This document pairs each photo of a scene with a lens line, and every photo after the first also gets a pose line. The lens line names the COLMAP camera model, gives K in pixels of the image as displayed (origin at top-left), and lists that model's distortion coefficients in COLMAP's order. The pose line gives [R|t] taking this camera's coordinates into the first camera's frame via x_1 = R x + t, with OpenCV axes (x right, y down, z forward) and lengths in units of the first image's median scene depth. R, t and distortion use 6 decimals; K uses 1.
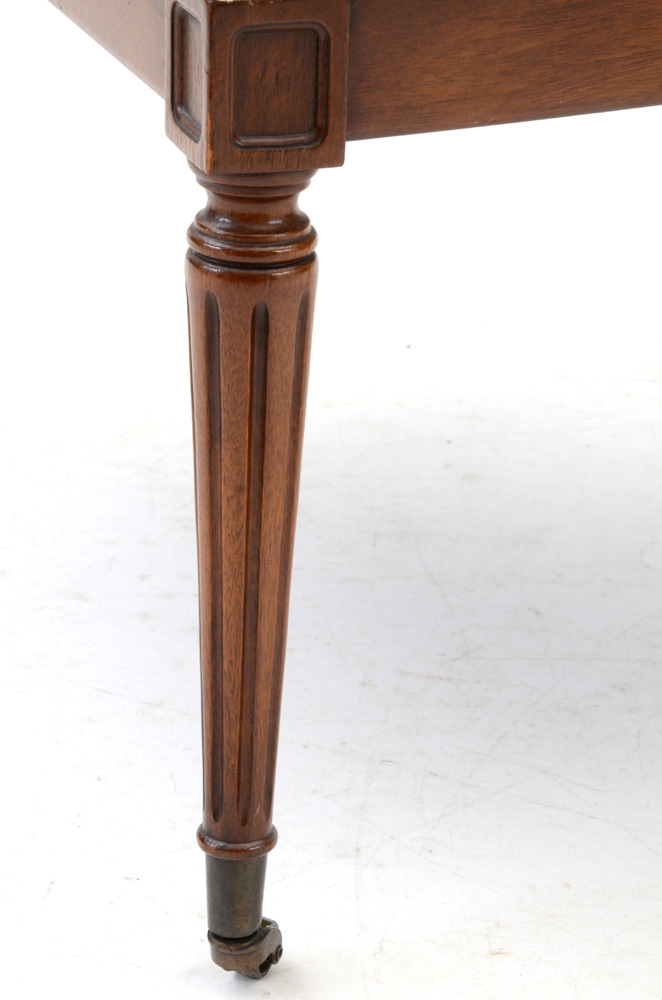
lens RADIAL K [[3612.4, 0, 325.7], [0, 3612.4, 500.9], [0, 0, 1]] dist [1.010407, 0.000000]
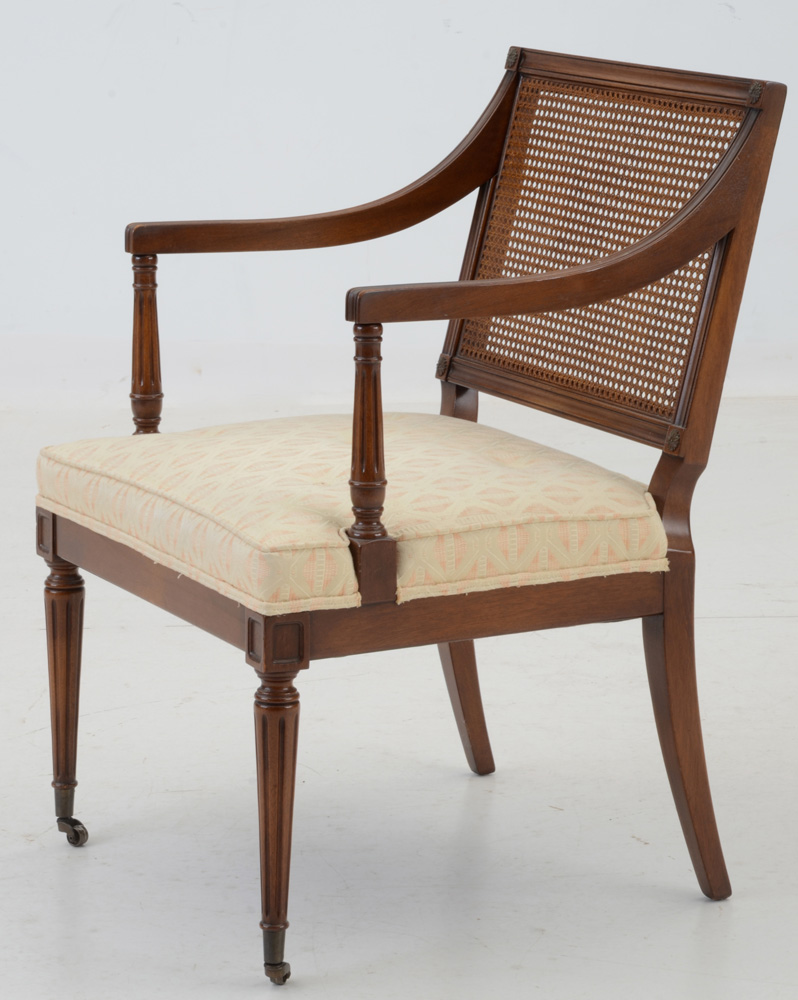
lens RADIAL K [[3872.3, 0, 414.5], [0, 3872.3, 451.9], [0, 0, 1]] dist [0.690993, 0.000000]
pose [[0.994706, -0.037369, 0.095729, -0.198397], [0.054837, 0.980843, -0.186920, 0.317330], [-0.086910, 0.191180, 0.977700, -2.041247]]
